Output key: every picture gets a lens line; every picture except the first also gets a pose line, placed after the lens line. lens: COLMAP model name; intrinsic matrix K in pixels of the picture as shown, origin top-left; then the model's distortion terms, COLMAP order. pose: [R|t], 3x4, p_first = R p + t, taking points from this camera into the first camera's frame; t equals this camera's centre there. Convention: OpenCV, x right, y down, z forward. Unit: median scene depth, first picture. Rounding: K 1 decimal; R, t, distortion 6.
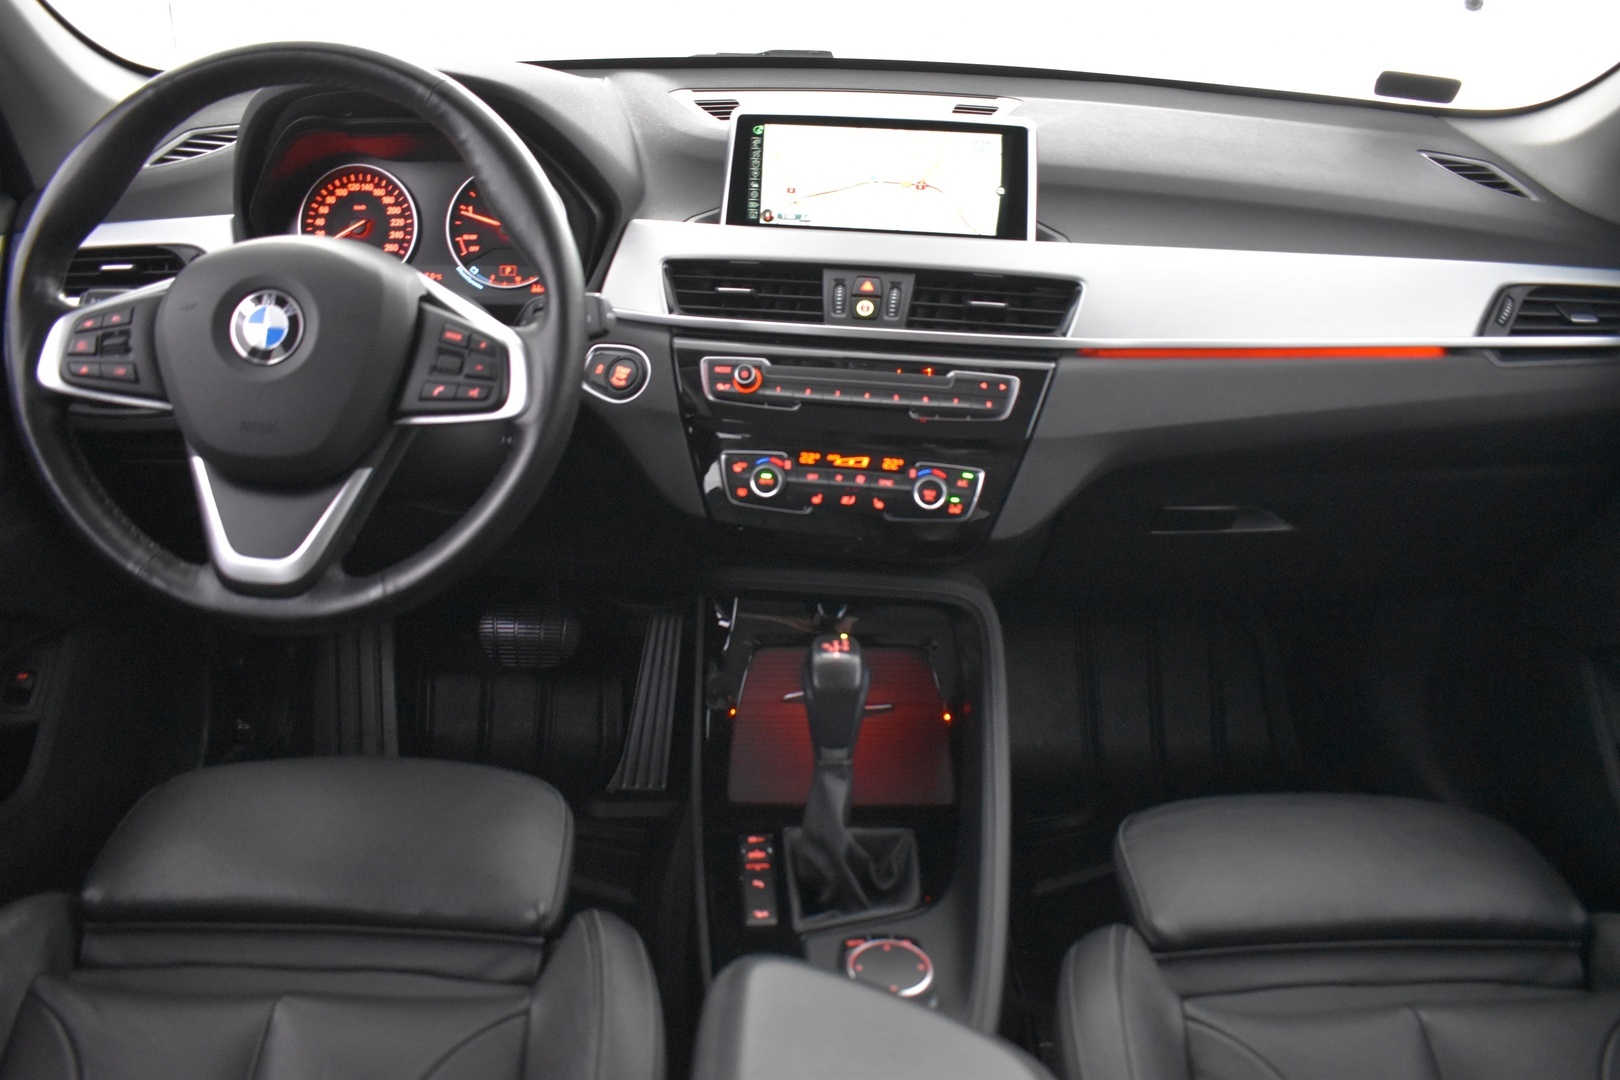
lens RADIAL K [[1282.4, 0, 804.3], [0, 1282.4, 536.9], [0, 0, 1]] dist [-0.079319, 0.017690]
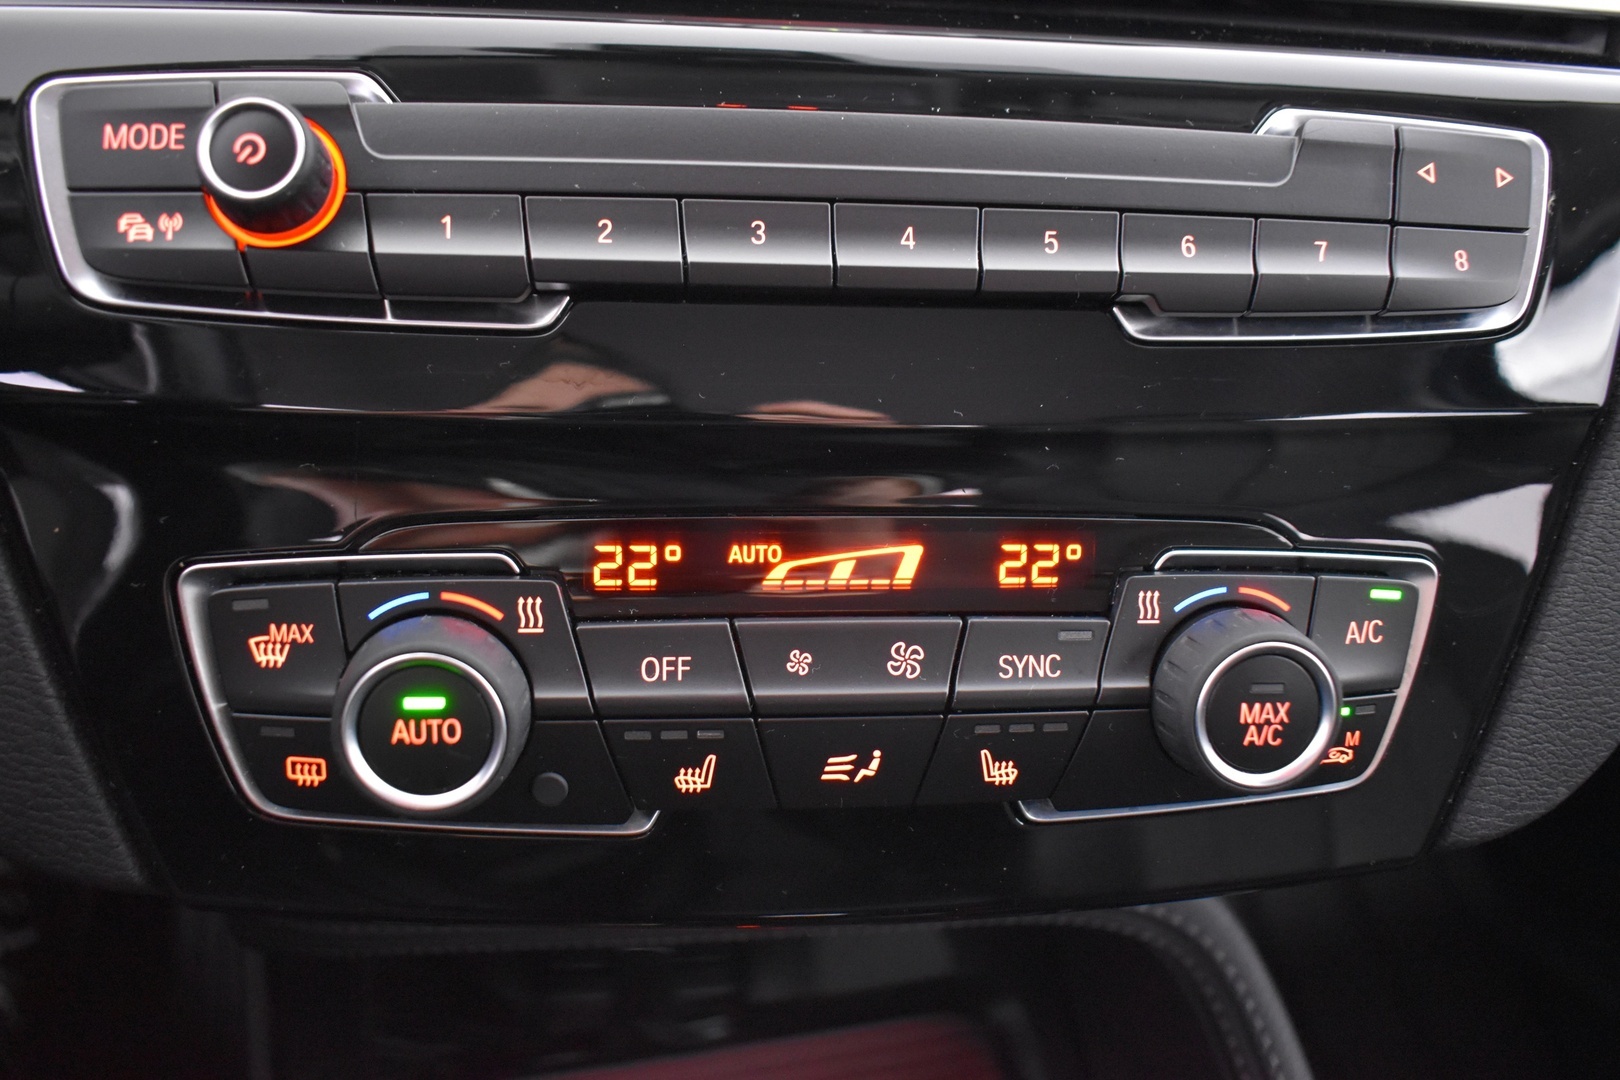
lens RADIAL K [[1430.8, 0, 806.0], [0, 1430.8, 543.6], [0, 0, 1]] dist [-0.088909, -0.000089]
pose [[0.969183, -0.088840, 0.229764, -0.021227], [0.067308, 0.992716, 0.099925, -0.086009], [-0.236967, -0.081381, 0.968103, 0.782800]]
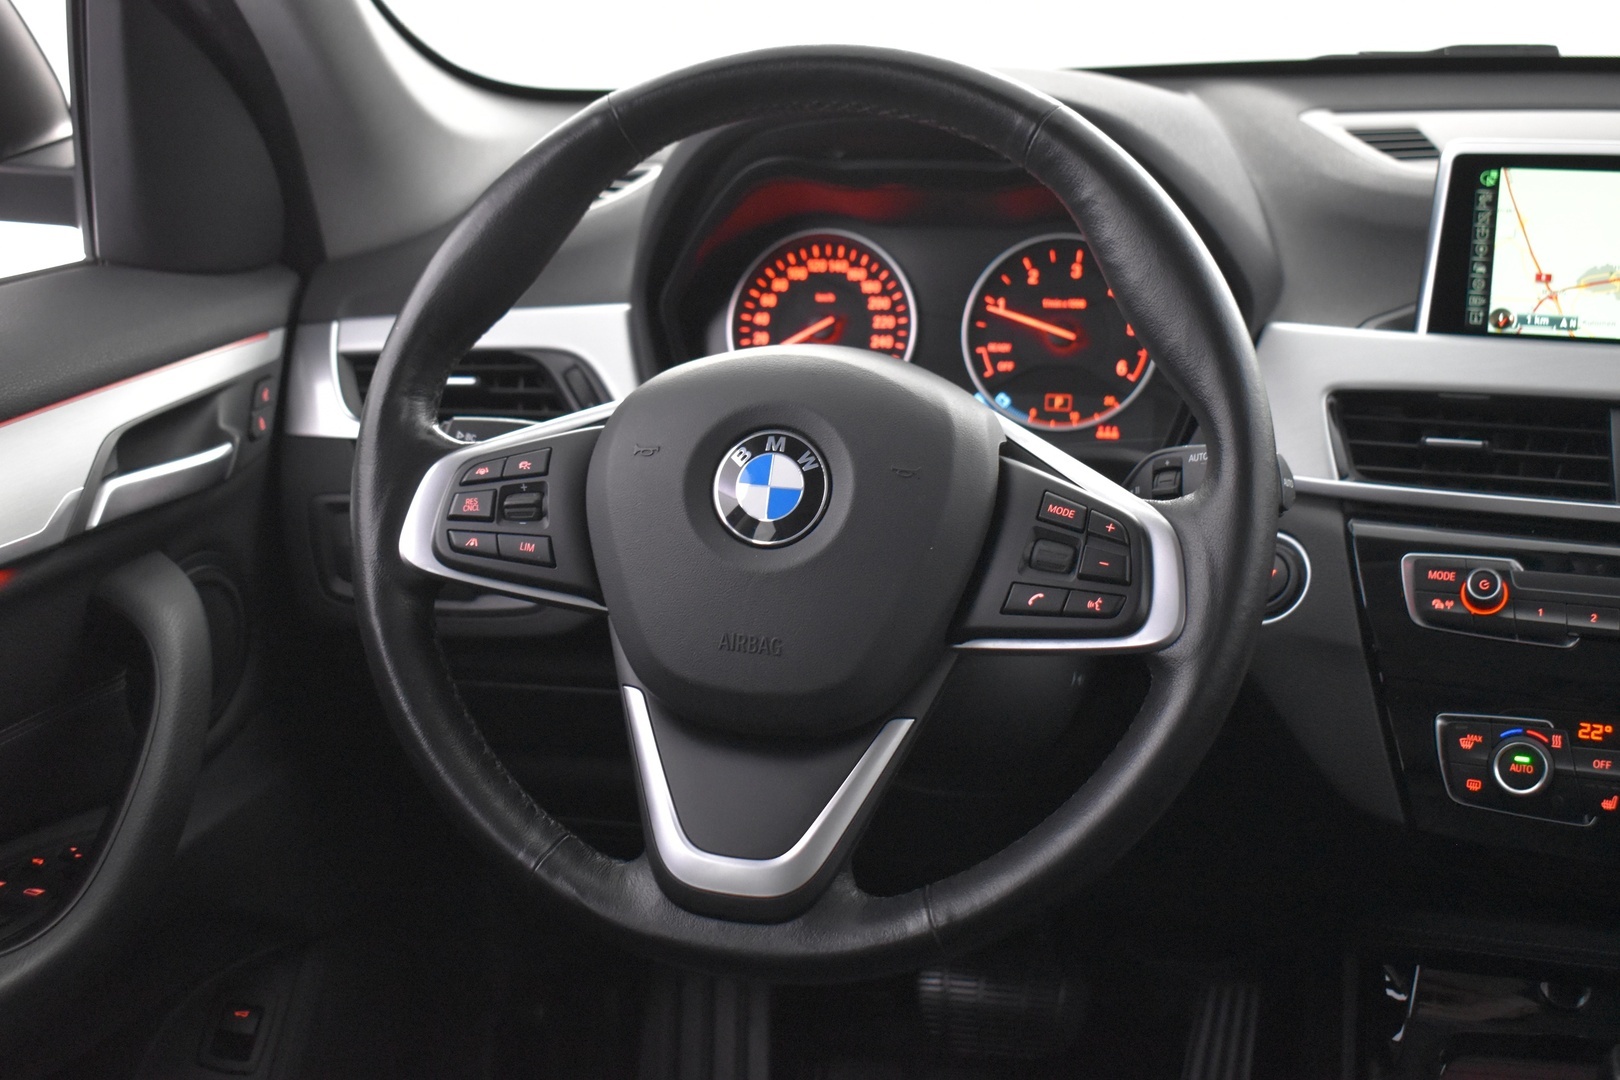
lens RADIAL K [[2160.1, 0, 808.2], [0, 2160.1, 536.7], [0, 0, 1]] dist [-0.045265, 0.000000]
pose [[0.976019, 0.026676, -0.216045, -0.136886], [-0.055989, 0.989838, -0.130717, -0.001771], [0.210363, 0.139678, 0.967594, -0.028760]]
